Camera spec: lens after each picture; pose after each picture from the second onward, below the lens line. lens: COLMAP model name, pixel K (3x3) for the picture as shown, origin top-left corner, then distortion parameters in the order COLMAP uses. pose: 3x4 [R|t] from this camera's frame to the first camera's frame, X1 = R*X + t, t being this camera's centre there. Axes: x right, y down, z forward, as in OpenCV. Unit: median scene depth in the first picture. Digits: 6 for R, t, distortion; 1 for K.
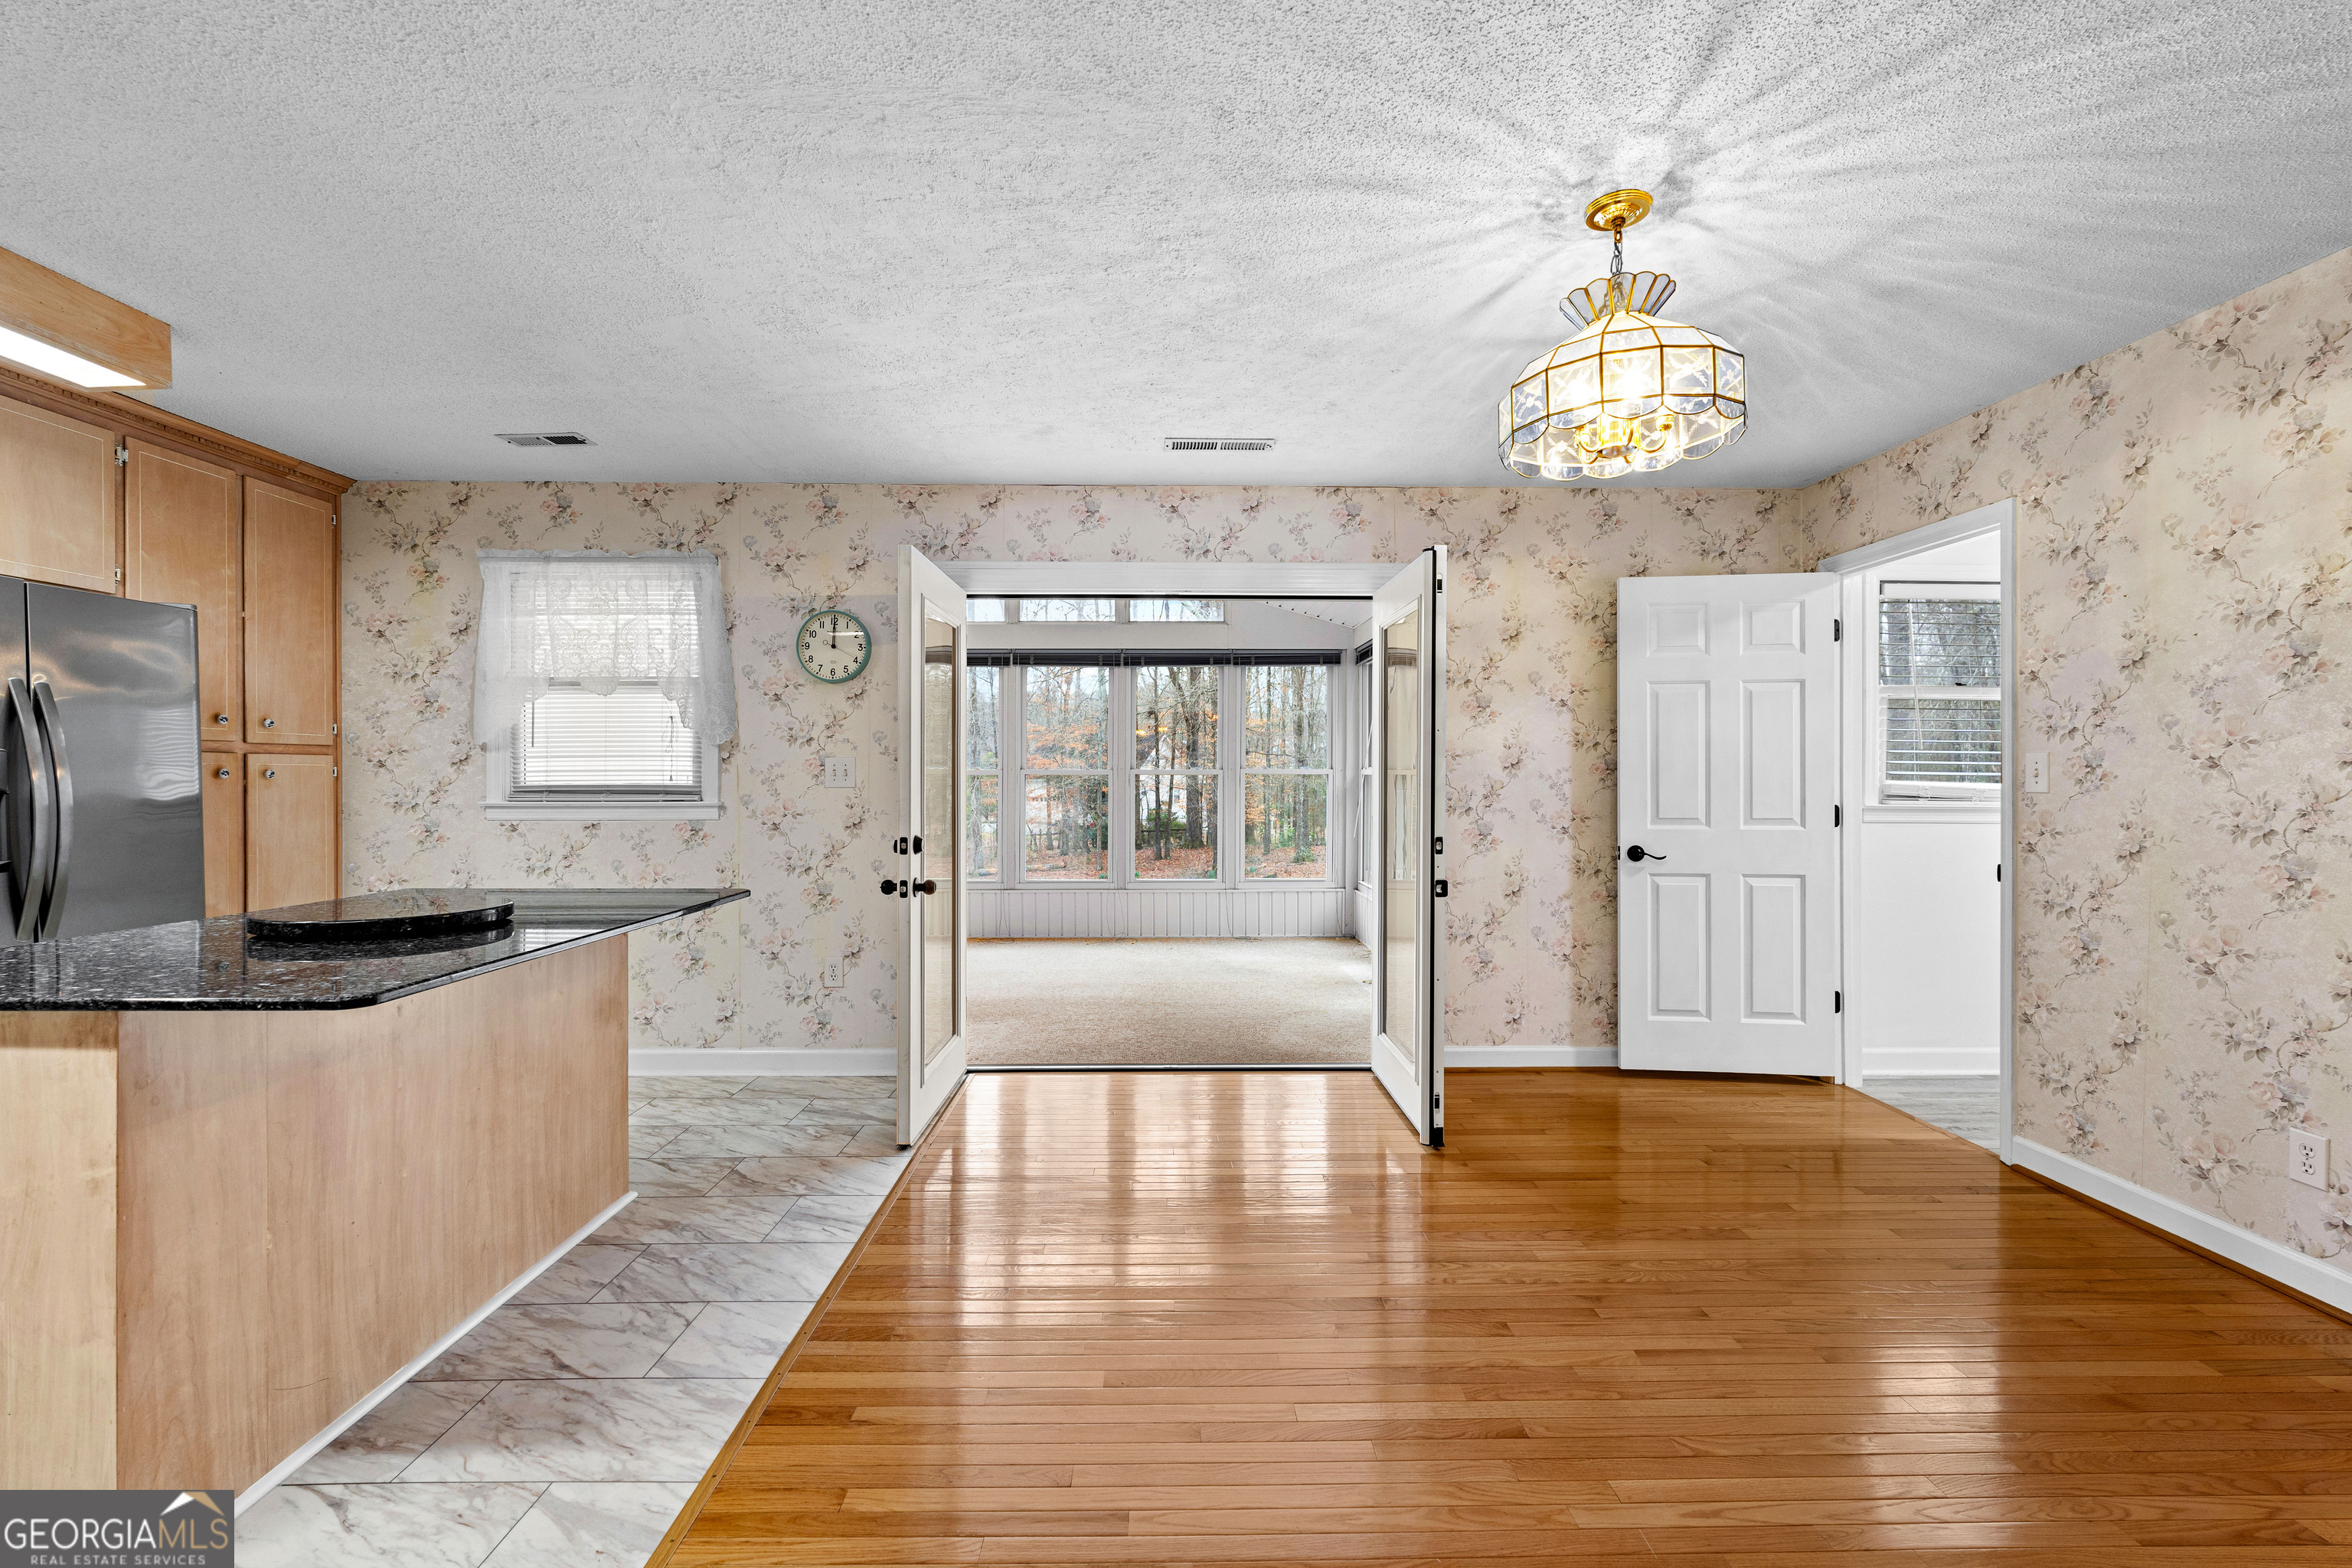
lens RADIAL K [[1023.7, 0, 1182.1], [0, 1023.7, 780.5], [0, 0, 1]] dist [-0.006815, 0.000948]
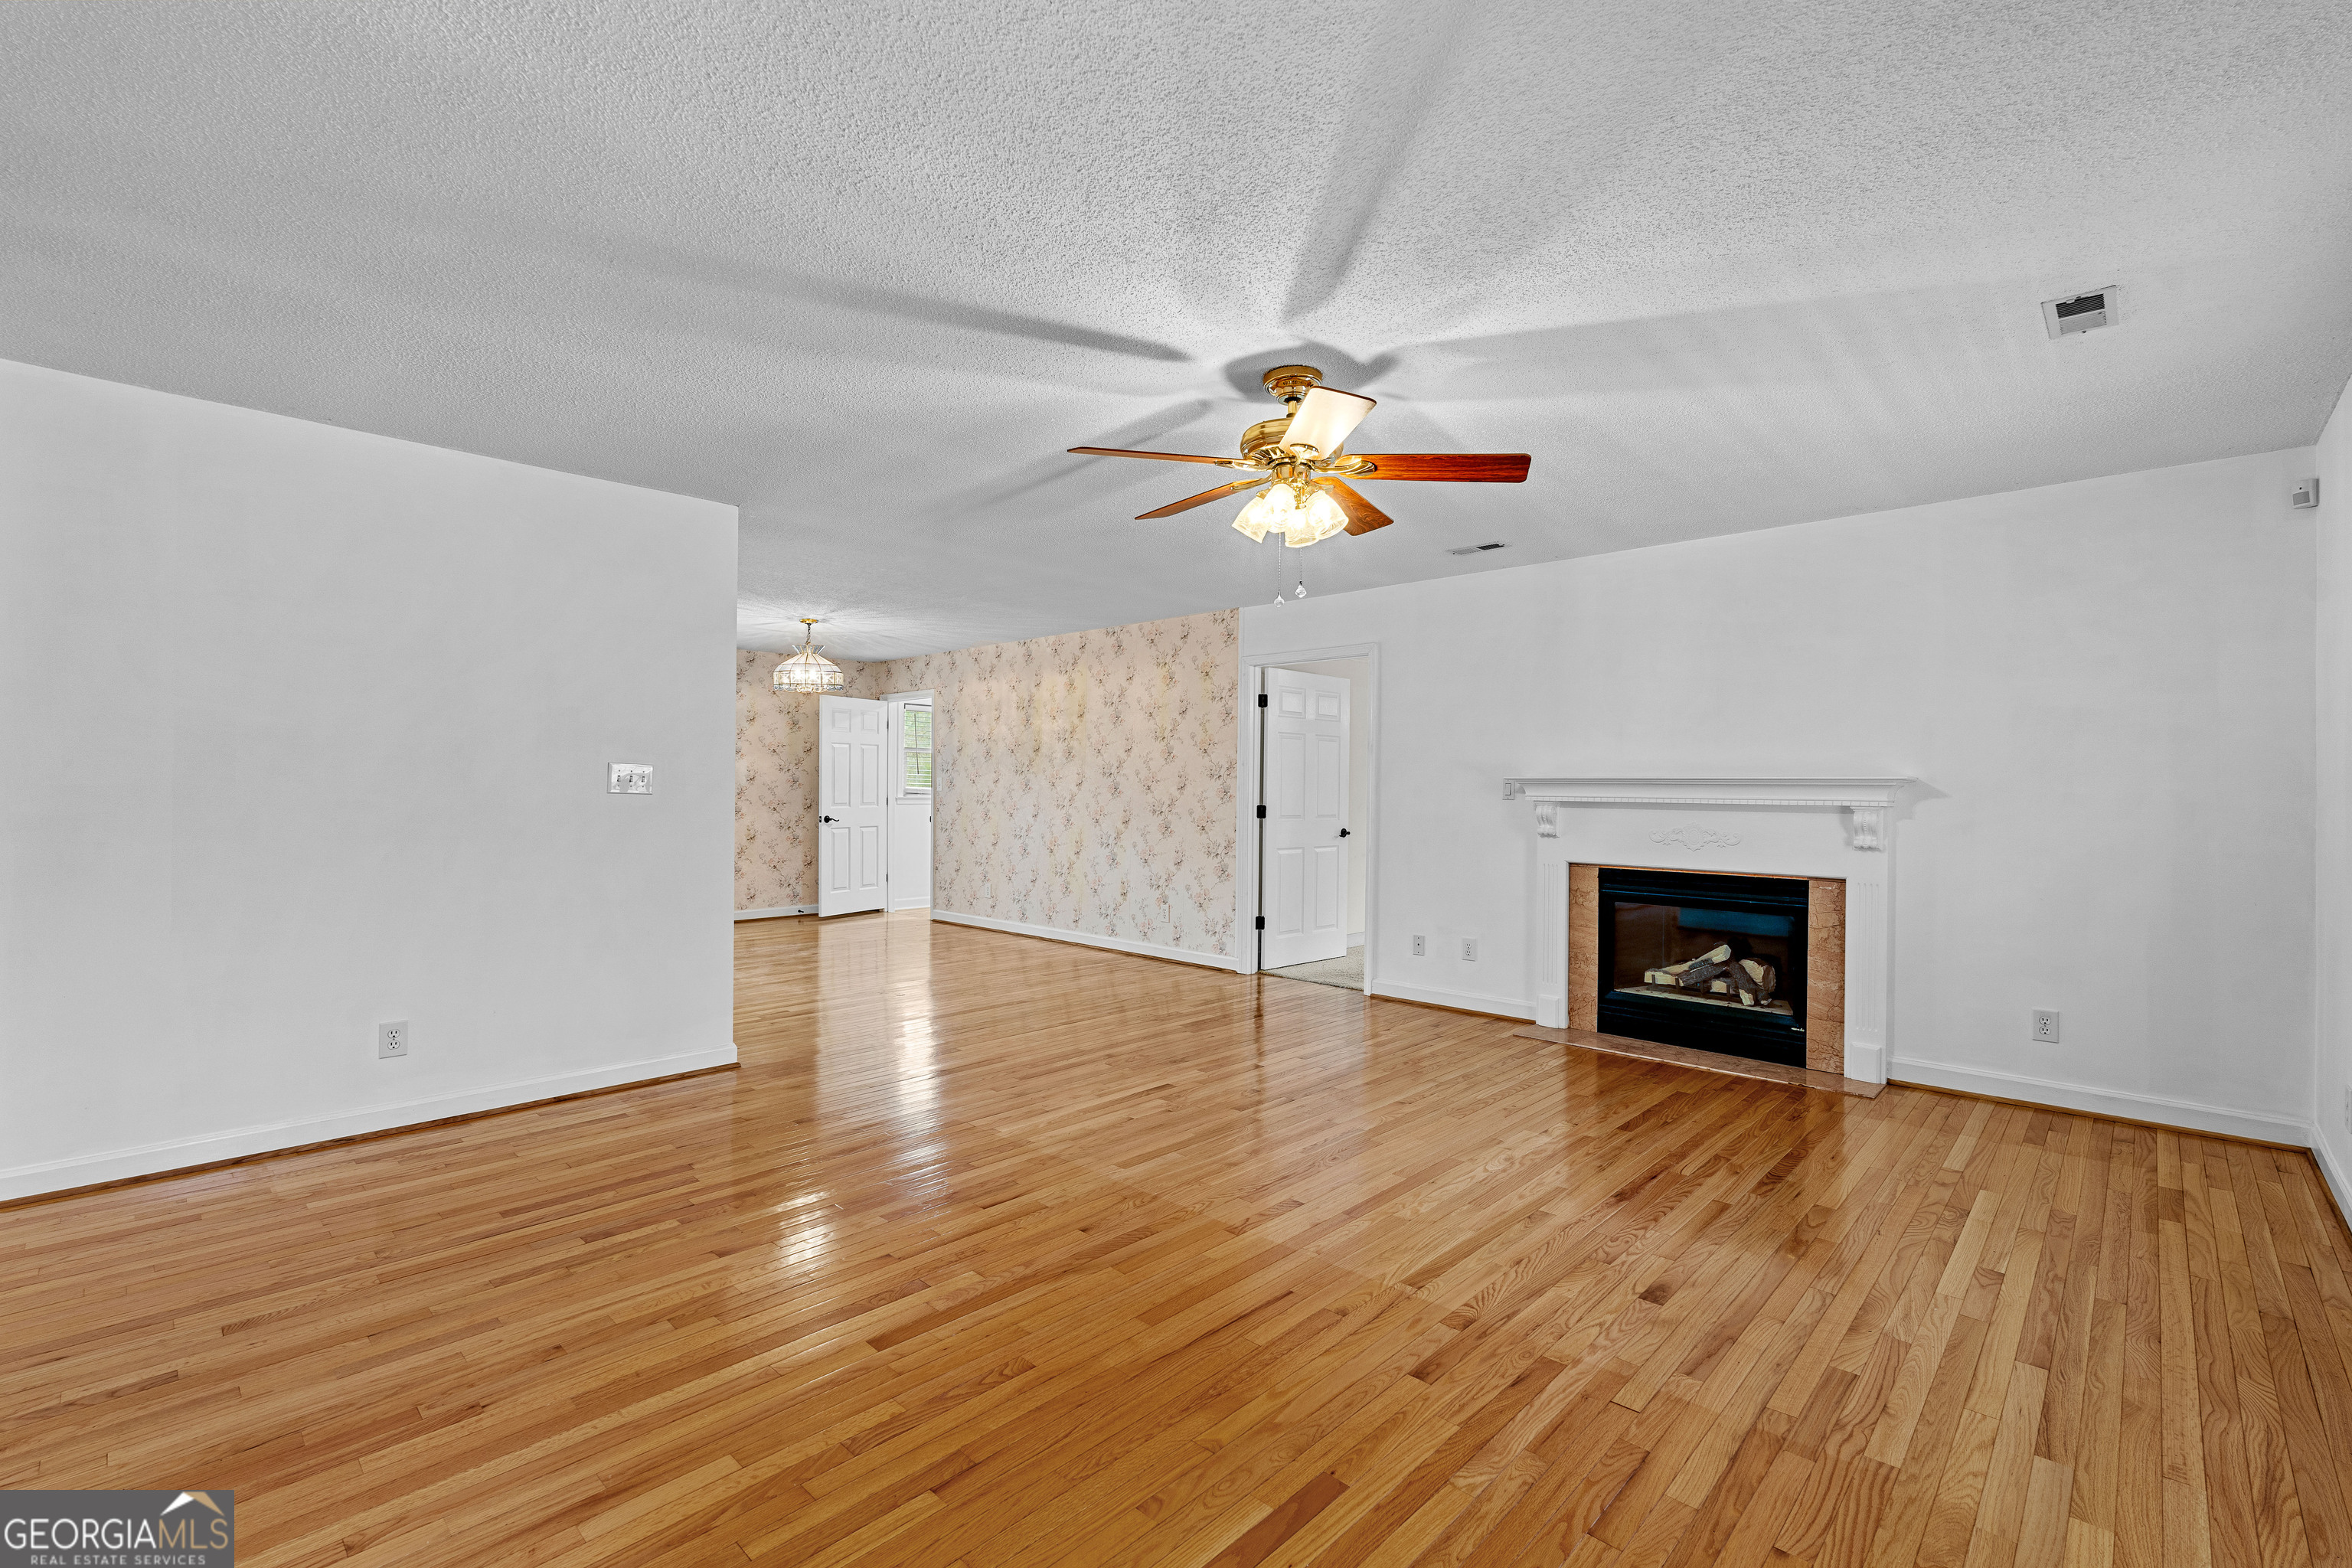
lens RADIAL K [[1023.7, 0, 1173.5], [0, 1023.7, 782.1], [0, 0, 1]] dist [-0.006815, 0.000948]
pose [[0.708246, 0.007676, 0.705924, -0.636378], [-0.004273, 0.999969, -0.006586, 0.002309], [-0.705953, 0.001648, 0.708257, -1.297316]]
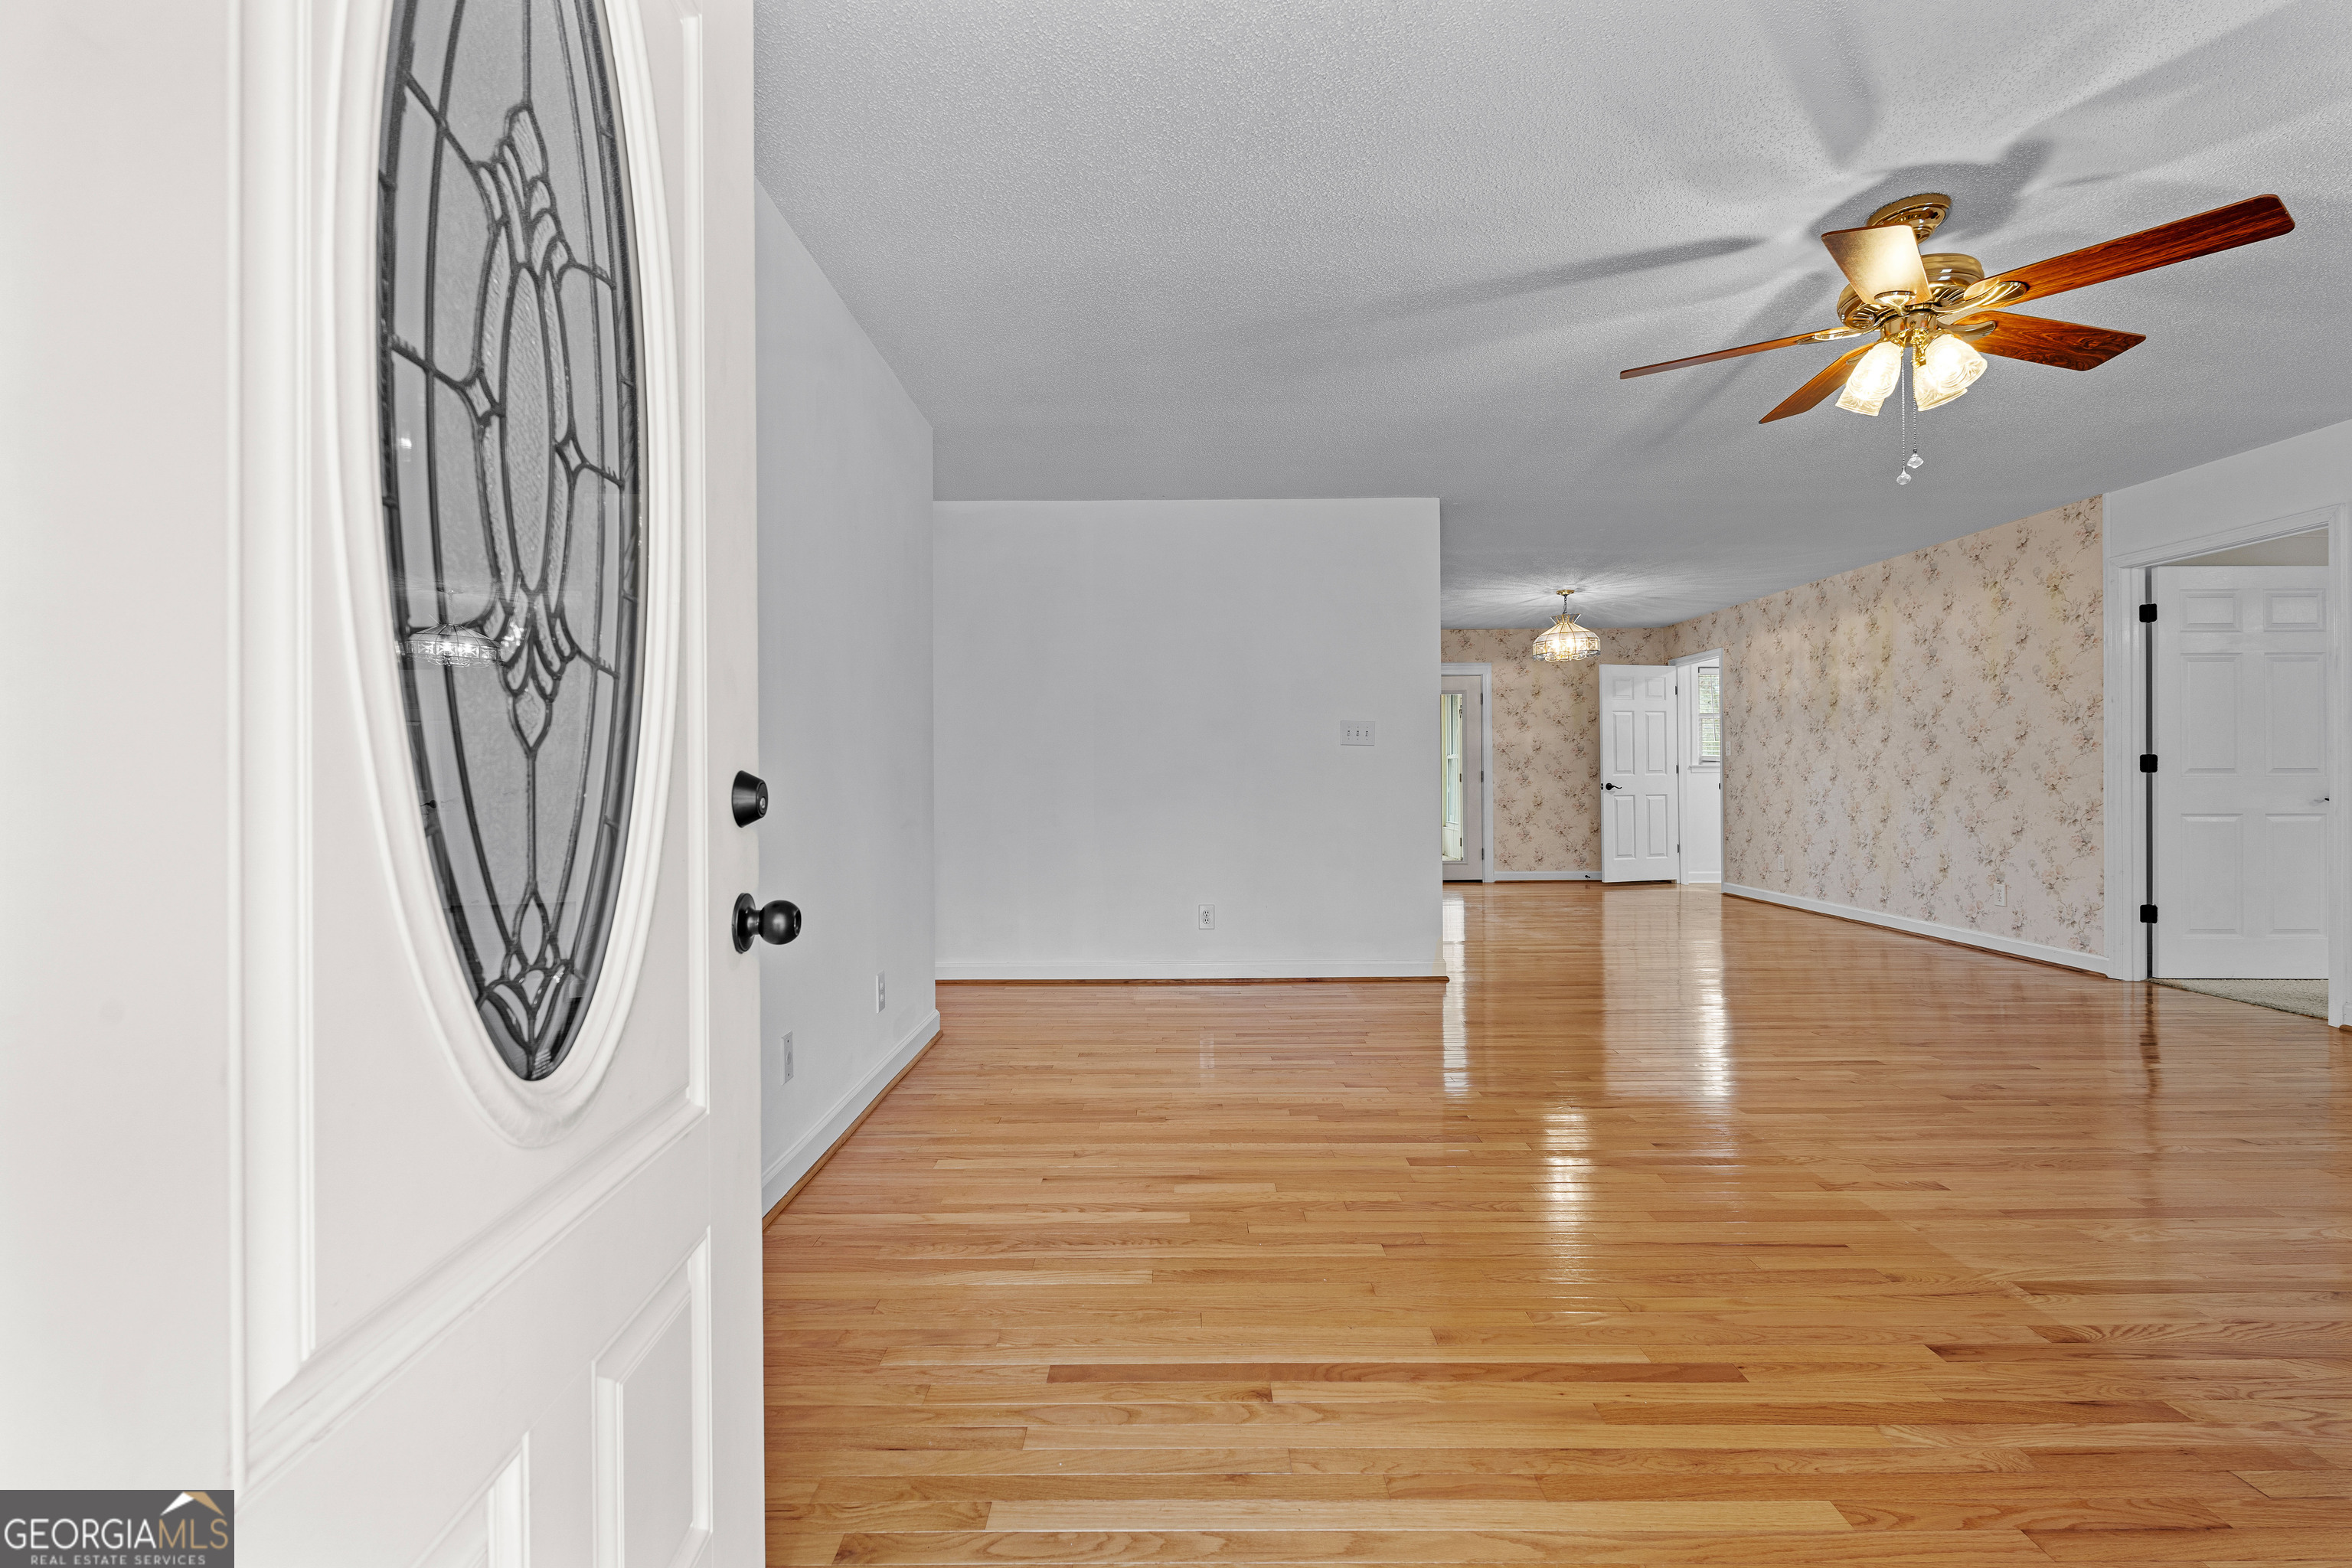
lens RADIAL K [[1023.7, 0, 1176.5], [0, 1023.7, 770.7], [0, 0, 1]] dist [-0.006815, 0.000948]
pose [[0.999679, -0.007185, -0.024297, -0.485244], [0.006967, 0.999935, -0.009015, 0.054504], [0.024360, 0.008842, 0.999664, -1.483179]]
